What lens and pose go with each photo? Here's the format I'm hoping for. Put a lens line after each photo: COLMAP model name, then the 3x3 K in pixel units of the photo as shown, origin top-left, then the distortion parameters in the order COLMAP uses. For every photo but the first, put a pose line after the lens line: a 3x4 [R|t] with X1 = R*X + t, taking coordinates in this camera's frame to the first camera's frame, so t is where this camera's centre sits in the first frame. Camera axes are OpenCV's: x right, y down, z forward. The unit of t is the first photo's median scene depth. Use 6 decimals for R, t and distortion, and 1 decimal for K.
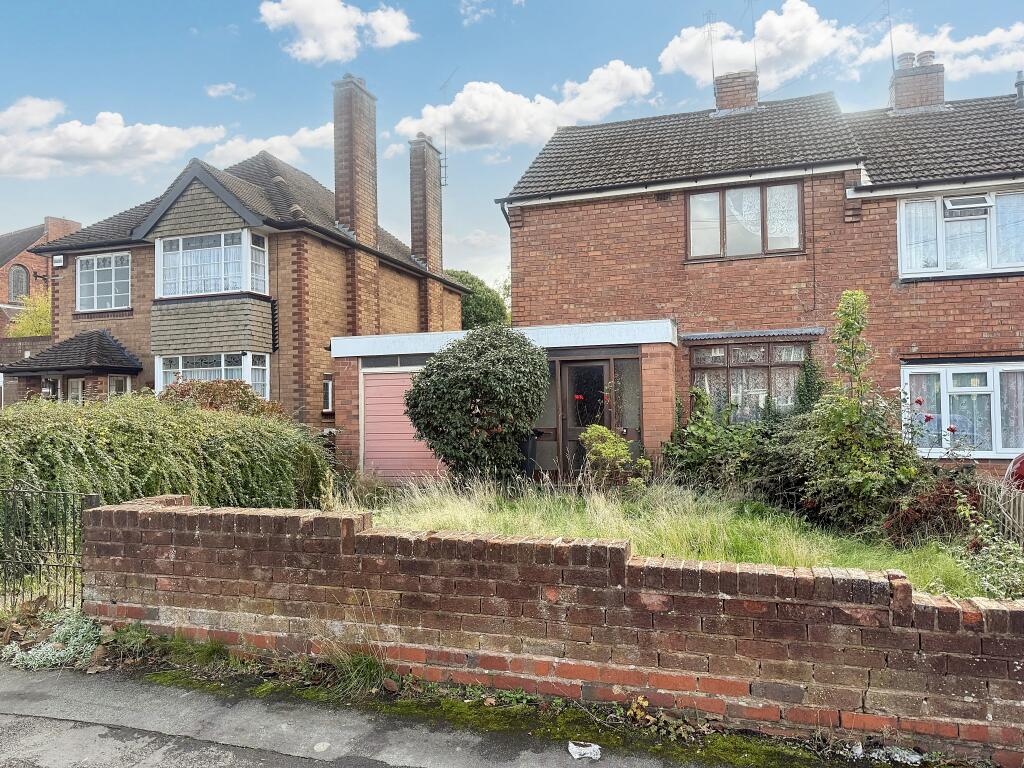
lens RADIAL K [[711.3, 0, 464.6], [0, 711.3, 377.7], [0, 0, 1]] dist [0.057471, -0.068950]
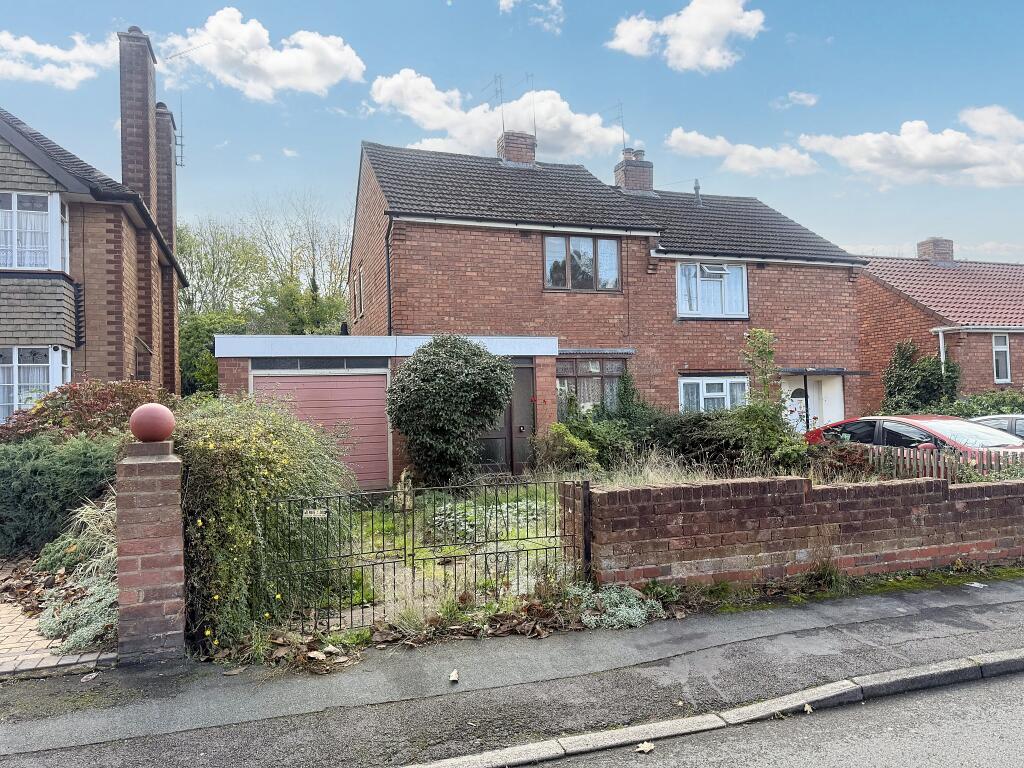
lens RADIAL K [[711.3, 0, 514.4], [0, 711.3, 377.6], [0, 0, 1]] dist [0.057471, -0.068950]
pose [[0.798363, 0.017115, 0.601933, -0.506221], [-0.011634, 0.999848, -0.012999, 0.005236], [-0.602064, 0.003375, 0.798441, 0.061365]]
